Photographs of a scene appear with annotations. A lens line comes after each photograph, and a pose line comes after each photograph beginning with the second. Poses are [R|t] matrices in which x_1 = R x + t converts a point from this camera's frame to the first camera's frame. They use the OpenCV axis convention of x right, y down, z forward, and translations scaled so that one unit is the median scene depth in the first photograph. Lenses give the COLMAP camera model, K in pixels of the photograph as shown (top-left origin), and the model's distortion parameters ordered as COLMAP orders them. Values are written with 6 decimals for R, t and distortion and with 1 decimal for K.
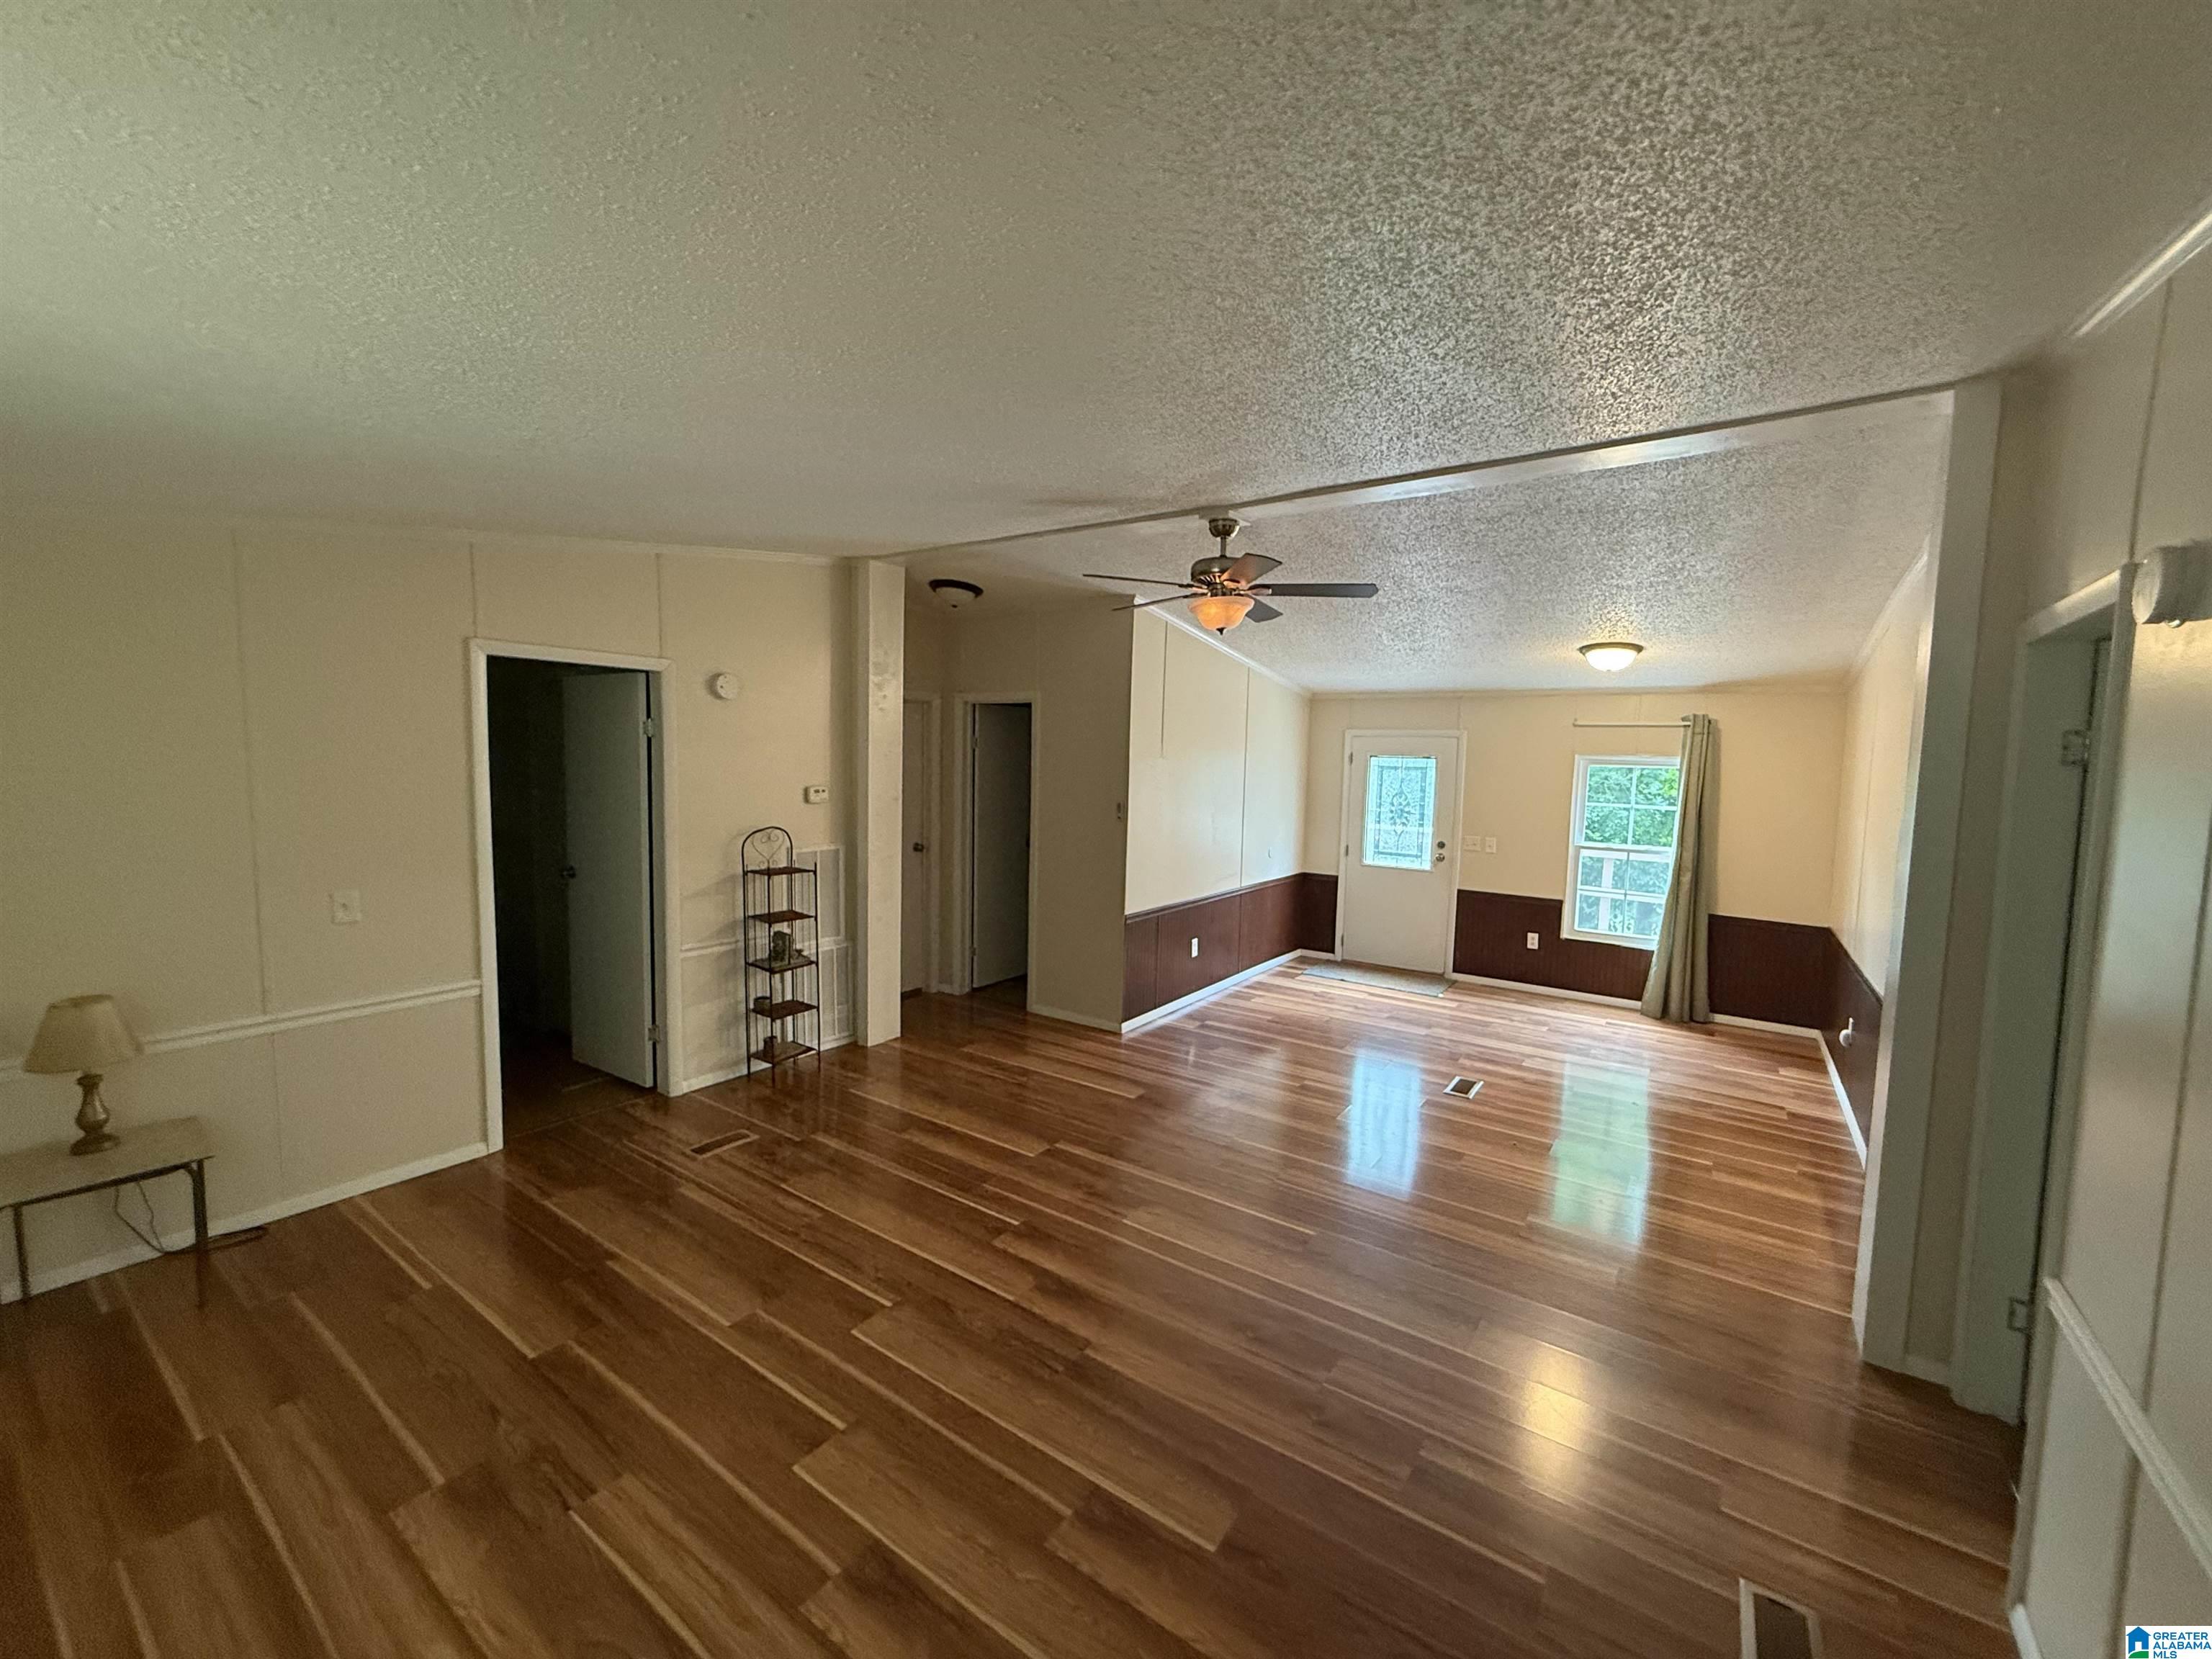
lens RADIAL K [[884.7, 0, 1093.8], [0, 884.7, 825.4], [0, 0, 1]] dist [-0.001621, -0.000186]
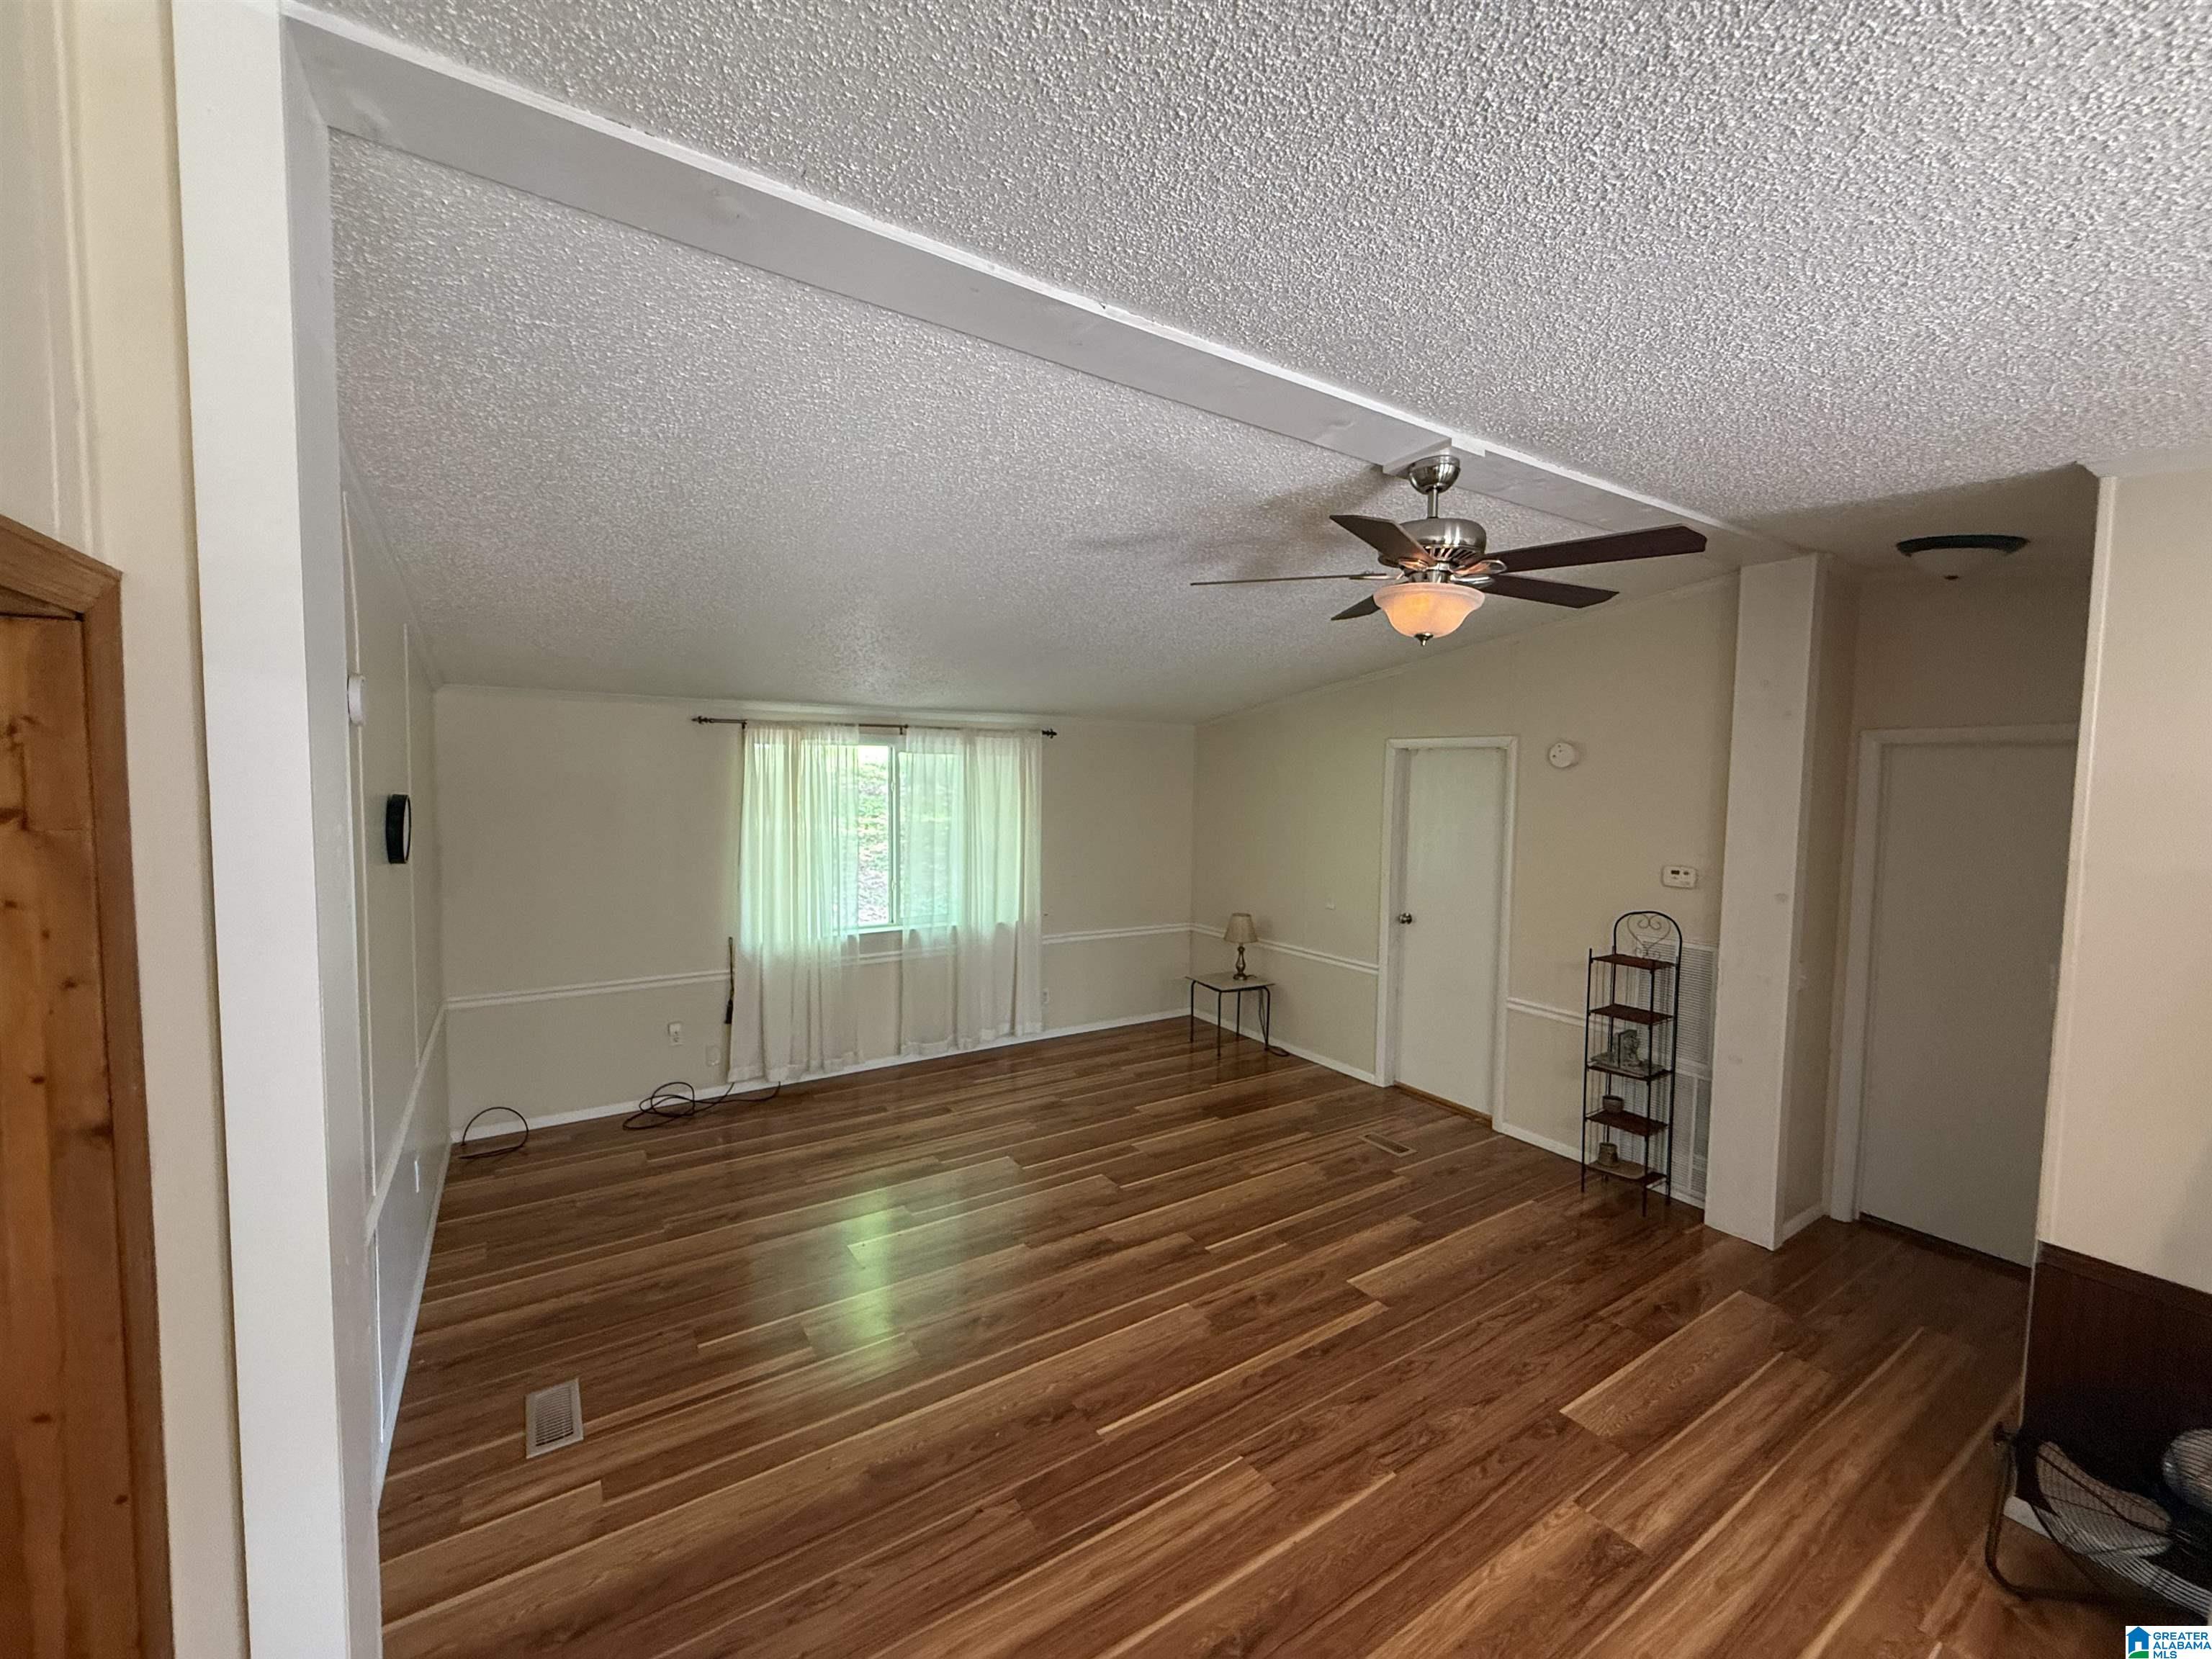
lens RADIAL K [[884.7, 0, 1093.8], [0, 884.7, 825.4], [0, 0, 1]] dist [-0.001621, -0.000186]
pose [[-0.376254, 0.028017, -0.926093, 0.575438], [-0.093145, 0.993335, 0.067895, -0.076488], [0.921823, 0.111807, -0.371136, 0.732001]]
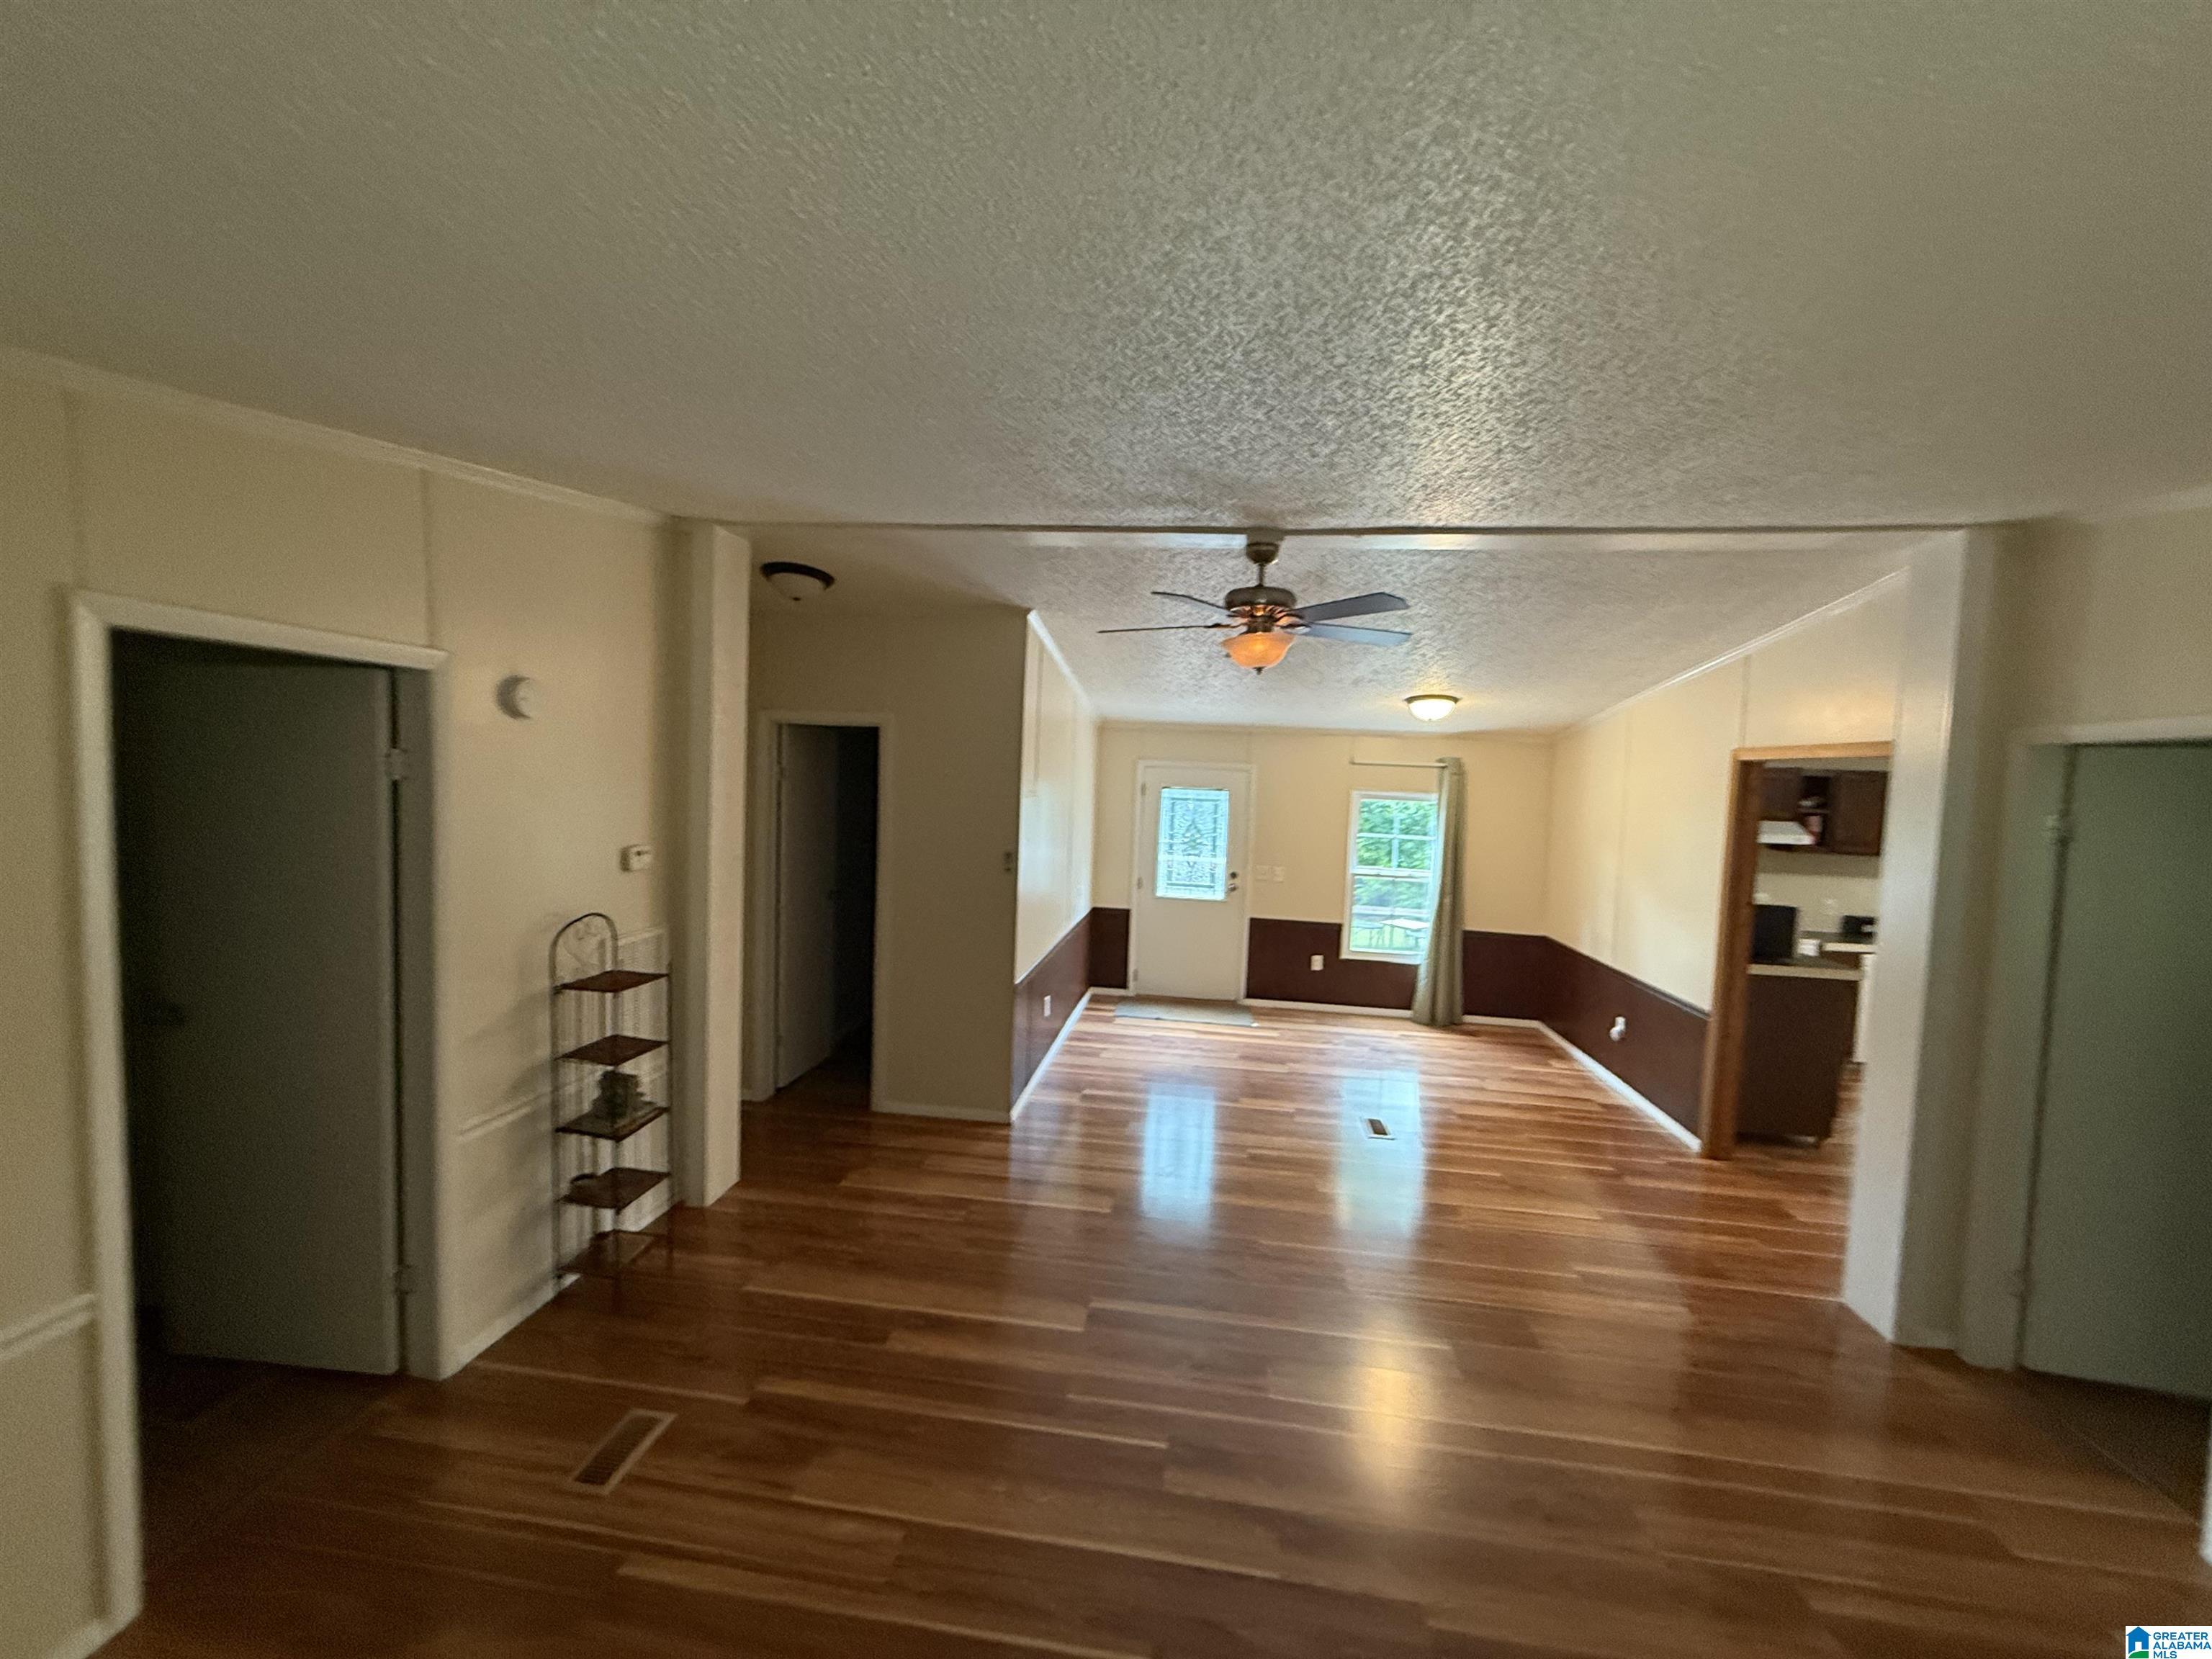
lens RADIAL K [[884.7, 0, 1093.8], [0, 884.7, 825.4], [0, 0, 1]] dist [-0.001621, -0.000186]
pose [[0.887348, -0.015914, 0.460826, -0.287567], [0.018712, 0.999824, -0.001504, -0.047894], [-0.460721, 0.009958, 0.887489, 0.210753]]
